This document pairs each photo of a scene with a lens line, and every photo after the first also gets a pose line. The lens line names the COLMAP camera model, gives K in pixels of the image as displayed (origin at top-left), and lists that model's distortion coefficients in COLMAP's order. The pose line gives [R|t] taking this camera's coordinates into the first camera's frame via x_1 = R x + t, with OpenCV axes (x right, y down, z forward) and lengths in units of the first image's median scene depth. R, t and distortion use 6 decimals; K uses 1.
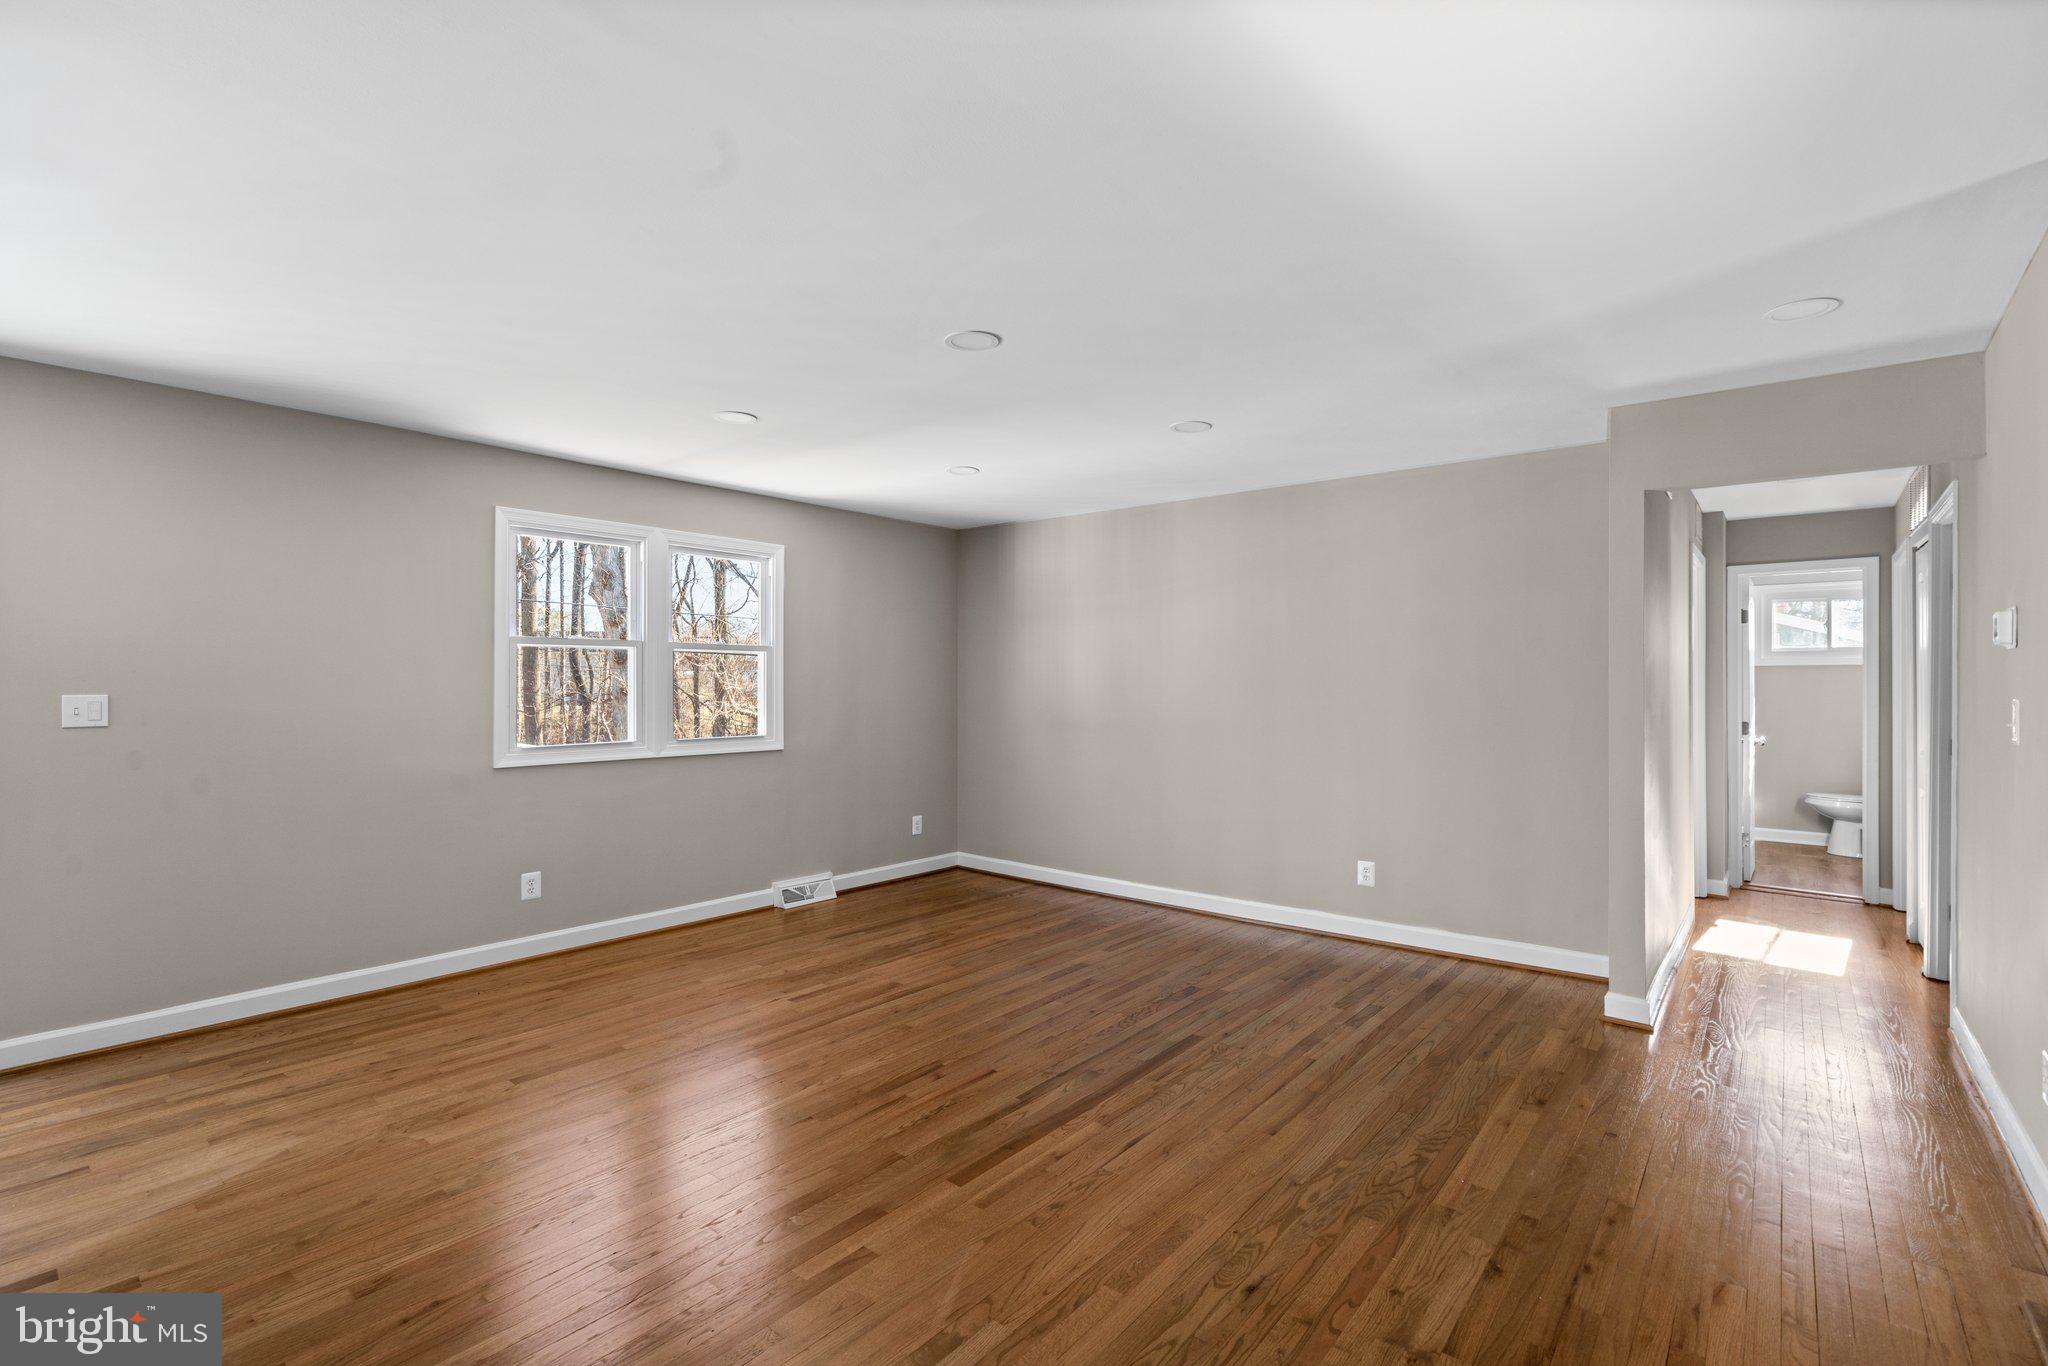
lens RADIAL K [[937.2, 0, 1031.4], [0, 937.2, 680.6], [0, 0, 1]] dist [-0.008569, 0.003564]
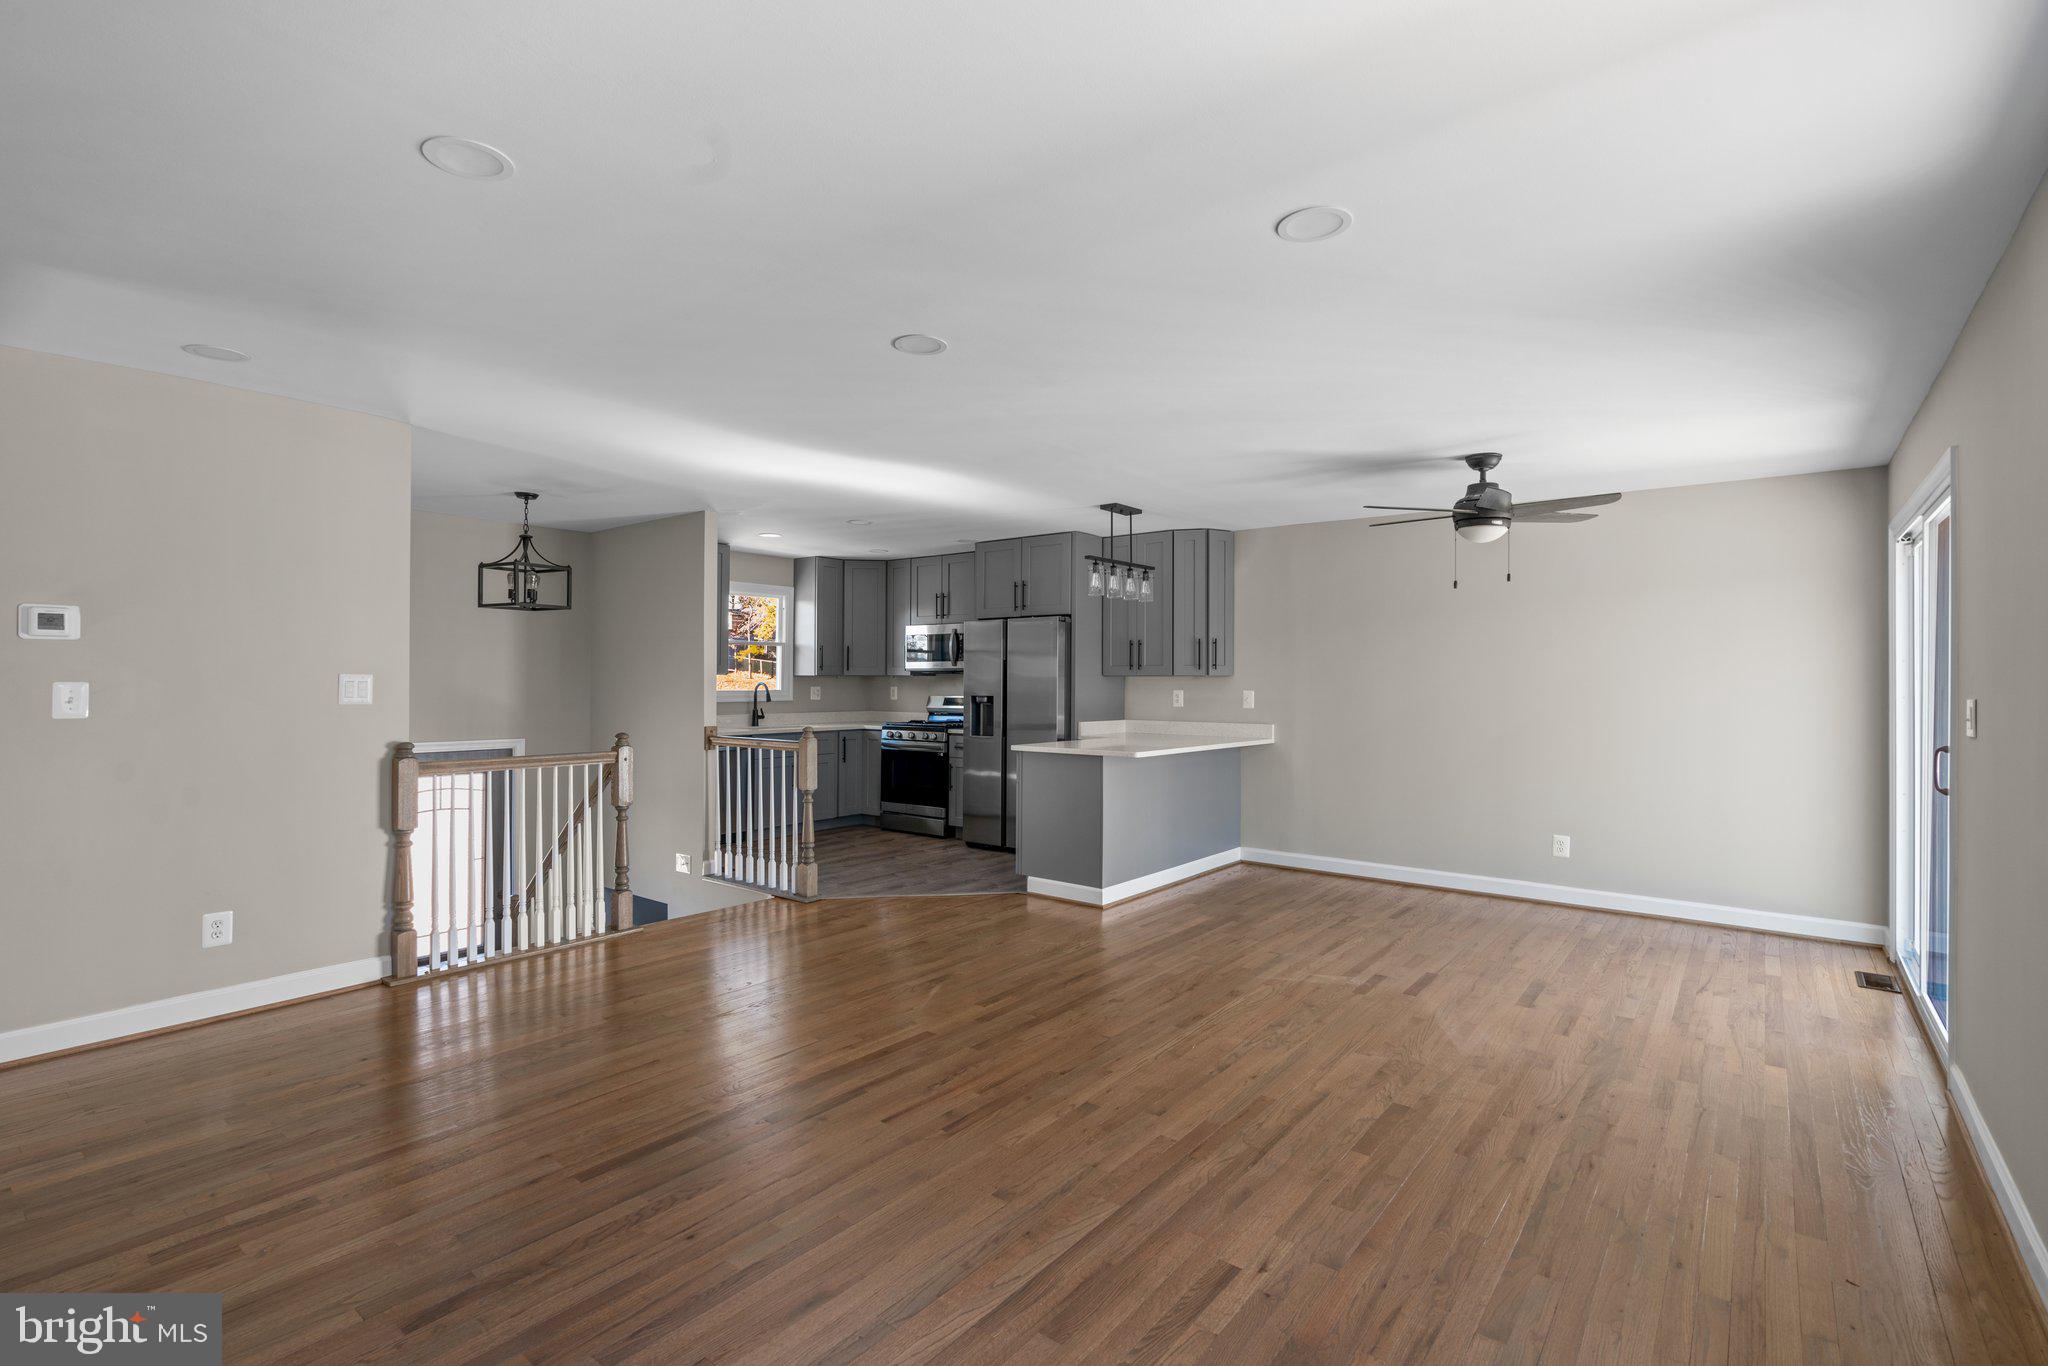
lens RADIAL K [[937.2, 0, 1026.2], [0, 937.2, 669.8], [0, 0, 1]] dist [-0.008569, 0.003564]
pose [[-0.999850, -0.009335, -0.014609, -0.123346], [-0.009102, 0.999832, -0.015914, 0.008542], [0.014755, -0.015779, -0.999767, 1.493578]]
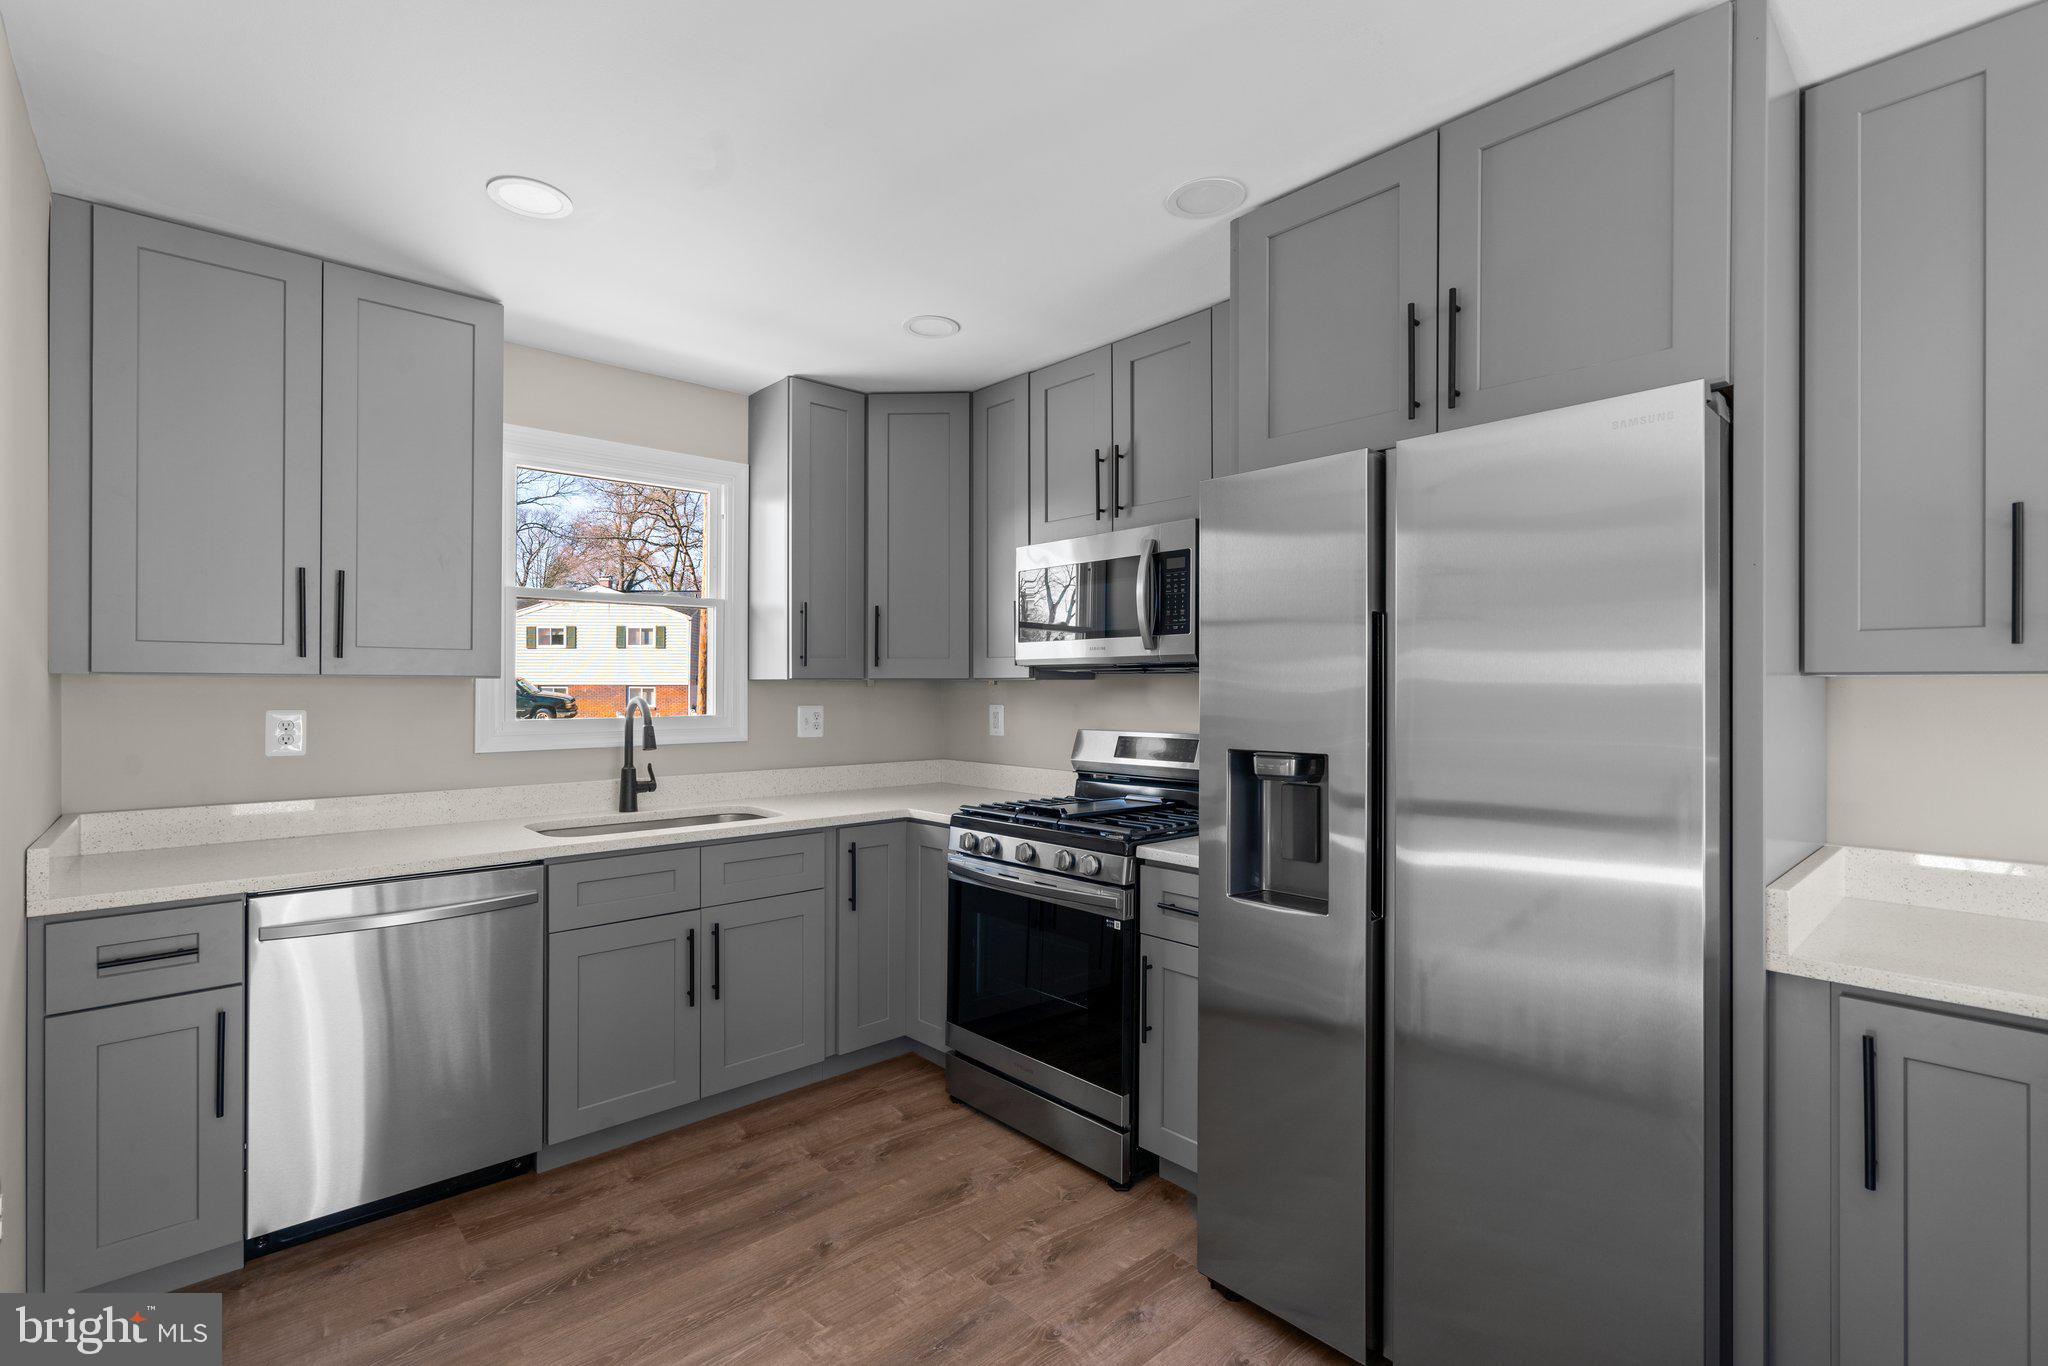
lens RADIAL K [[937.2, 0, 1024.3], [0, 937.2, 682.6], [0, 0, 1]] dist [-0.008569, 0.003564]
pose [[-0.988721, -0.005705, 0.149660, -0.009013], [-0.006652, 0.999961, -0.005829, -0.001538], [-0.149621, -0.006759, -0.988720, 0.162566]]
